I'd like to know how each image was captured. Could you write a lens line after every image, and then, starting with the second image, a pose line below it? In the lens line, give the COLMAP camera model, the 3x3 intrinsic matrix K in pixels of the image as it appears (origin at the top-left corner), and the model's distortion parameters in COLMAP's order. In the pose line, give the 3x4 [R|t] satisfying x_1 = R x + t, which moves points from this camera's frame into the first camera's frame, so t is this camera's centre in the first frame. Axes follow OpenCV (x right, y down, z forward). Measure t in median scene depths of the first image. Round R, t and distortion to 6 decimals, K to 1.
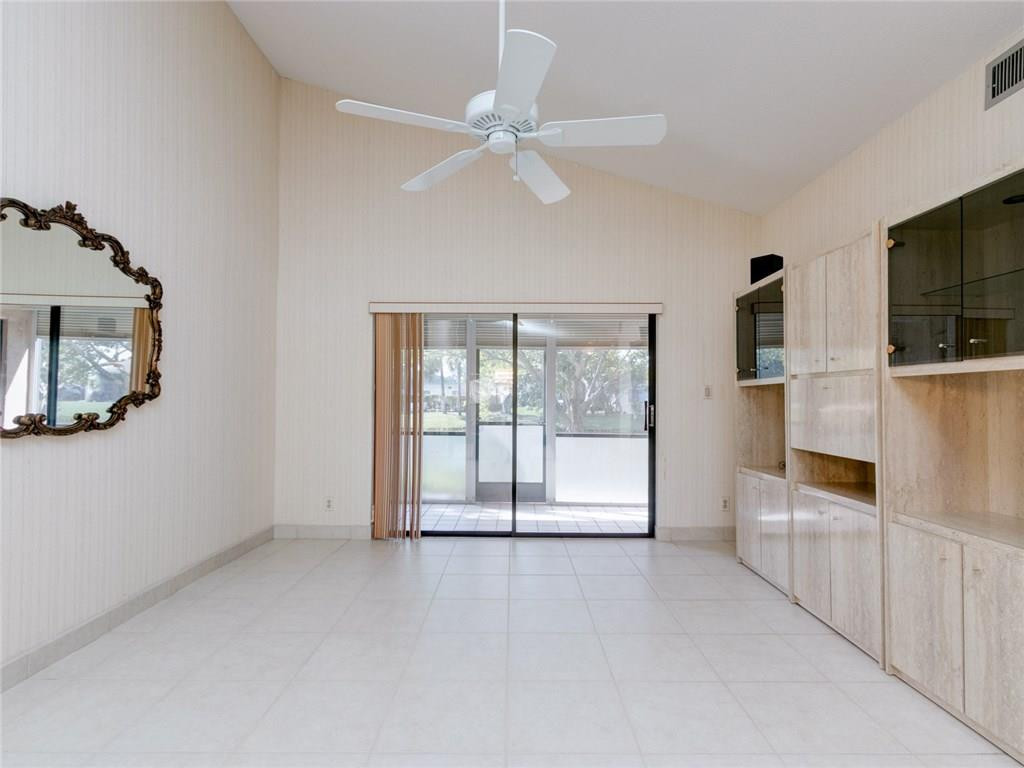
lens RADIAL K [[489.9, 0, 547.0], [0, 489.9, 394.4], [0, 0, 1]] dist [-0.000338, -0.000059]
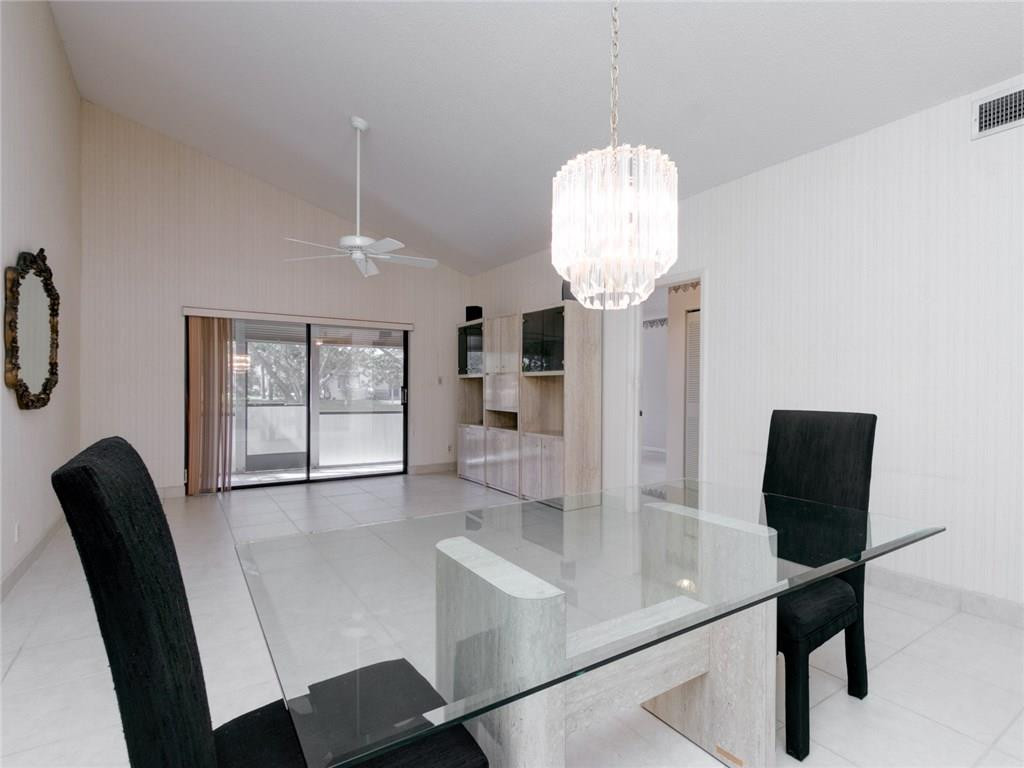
lens RADIAL K [[531.1, 0, 511.0], [0, 531.1, 390.0], [0, 0, 1]] dist [0.003931, 0.000346]
pose [[0.874112, -0.001819, 0.485721, -0.389453], [-0.007184, 0.999835, 0.016673, -0.006708], [-0.485671, -0.018063, 0.873955, -0.791964]]
